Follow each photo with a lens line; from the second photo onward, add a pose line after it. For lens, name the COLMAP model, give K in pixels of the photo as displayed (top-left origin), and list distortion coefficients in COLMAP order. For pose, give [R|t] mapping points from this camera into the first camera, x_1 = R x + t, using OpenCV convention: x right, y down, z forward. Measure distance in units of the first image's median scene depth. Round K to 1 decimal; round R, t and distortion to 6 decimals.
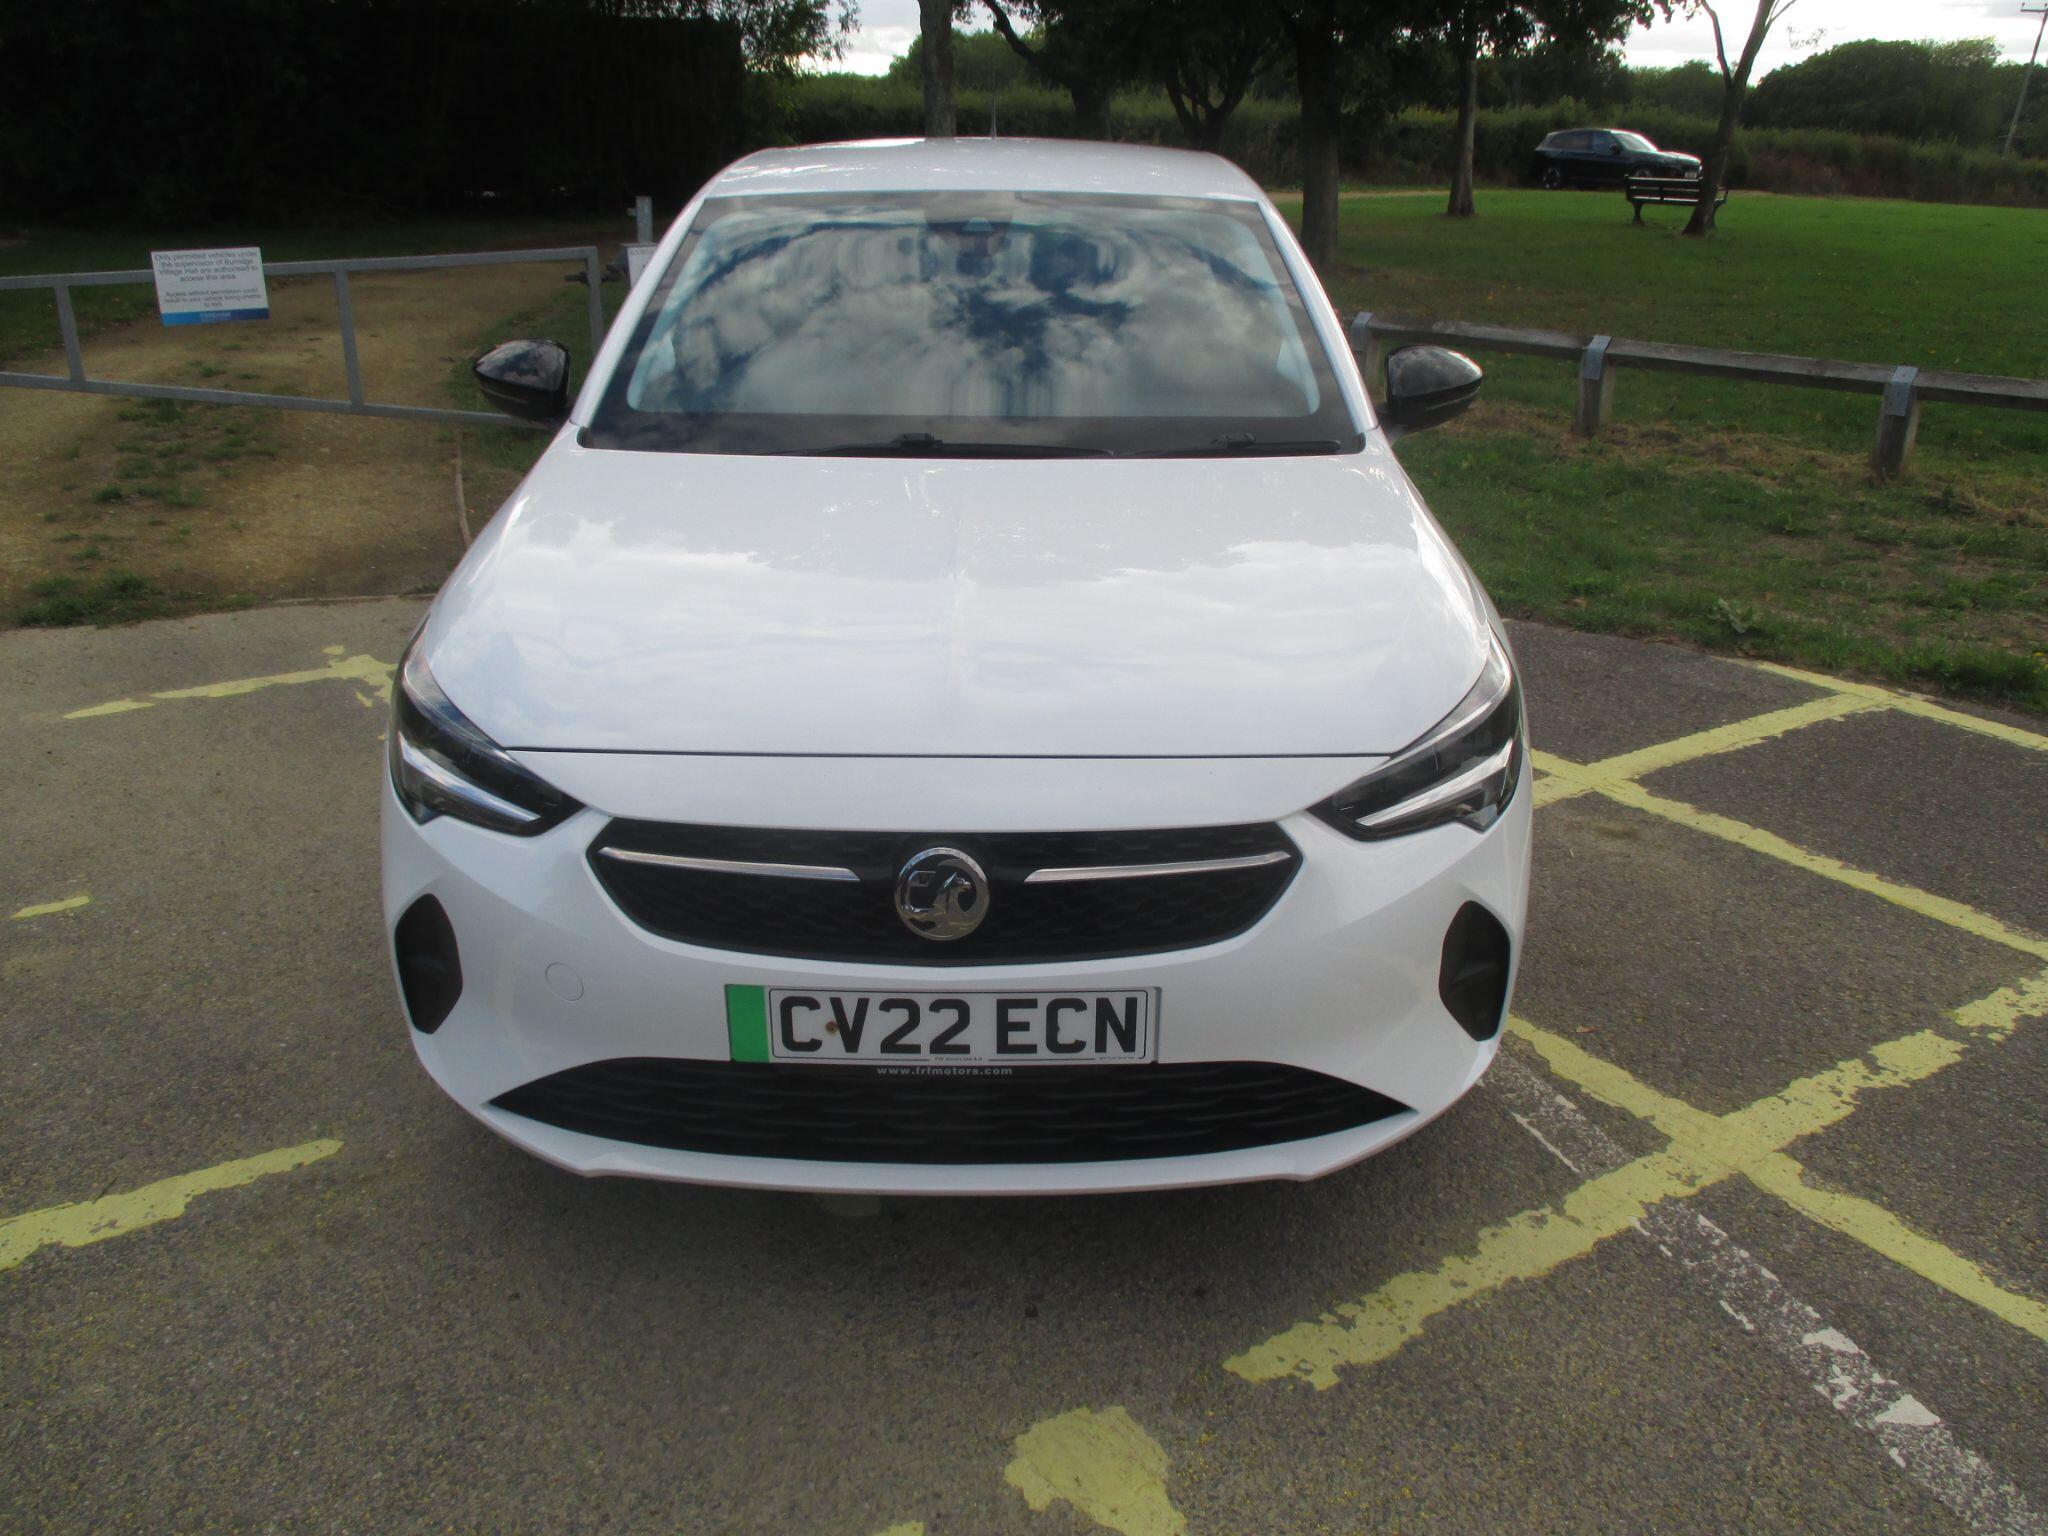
lens RADIAL K [[1648.7, 0, 1030.6], [0, 1648.7, 891.1], [0, 0, 1]] dist [-0.025073, -0.002664]
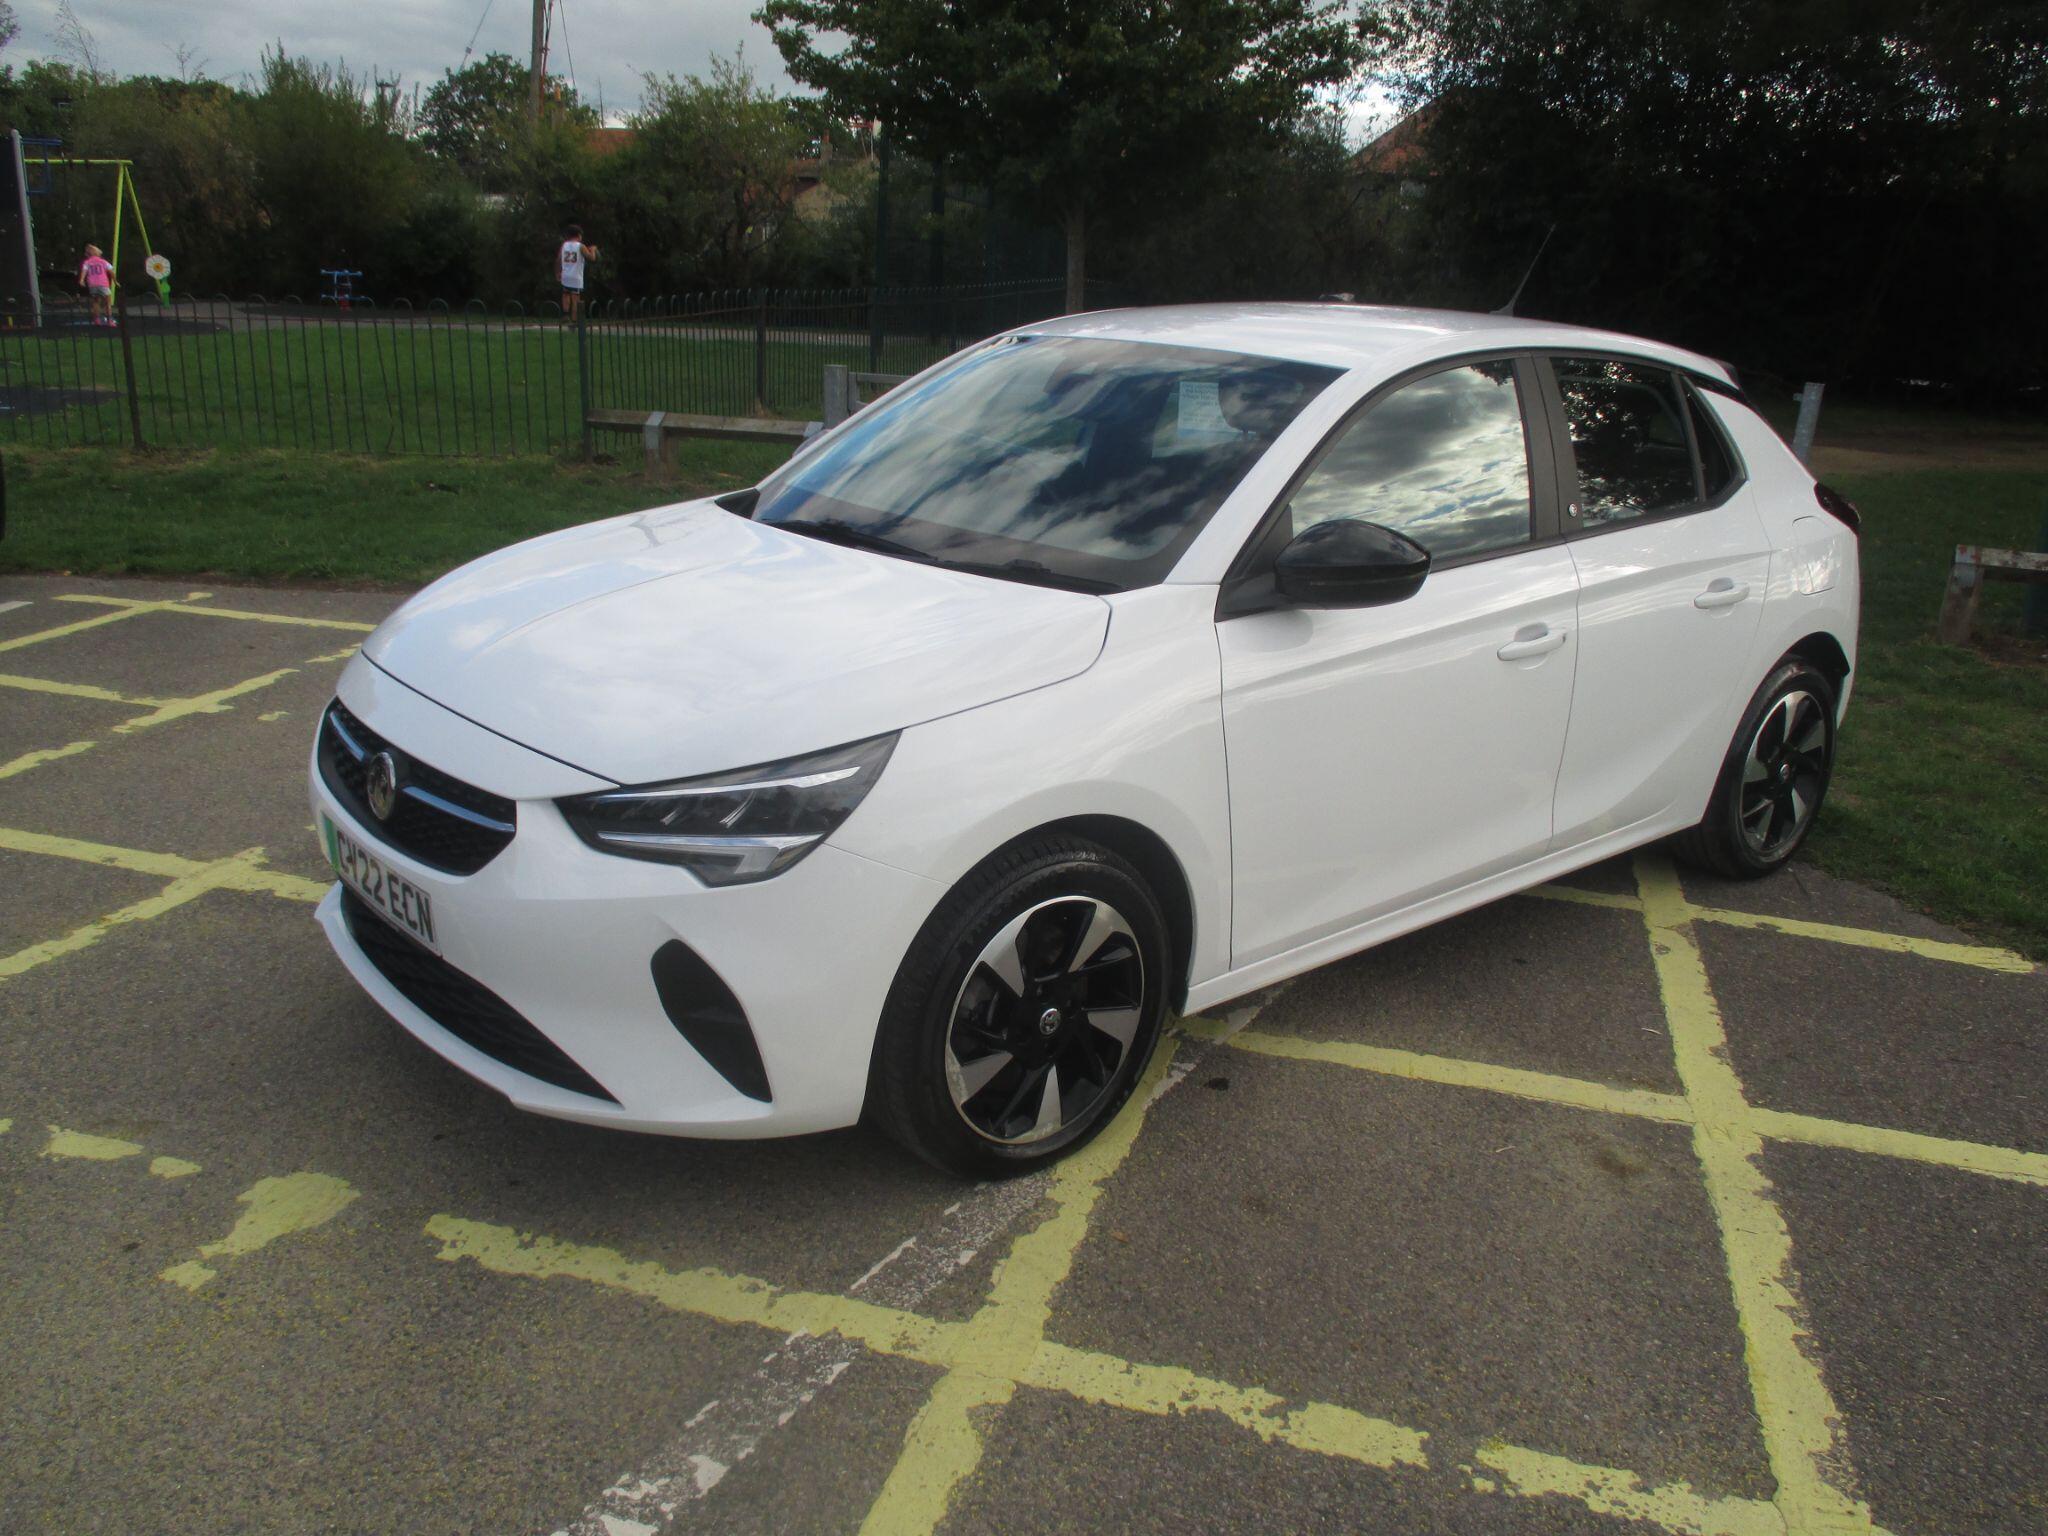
lens RADIAL K [[1648.7, 0, 1027.9], [0, 1648.7, 933.7], [0, 0, 1]] dist [-0.025073, -0.002664]
pose [[0.636802, 0.306665, -0.707418, 1.090399], [-0.357238, 0.930428, 0.081761, -0.158327], [0.683275, 0.200651, 0.702050, 0.334583]]
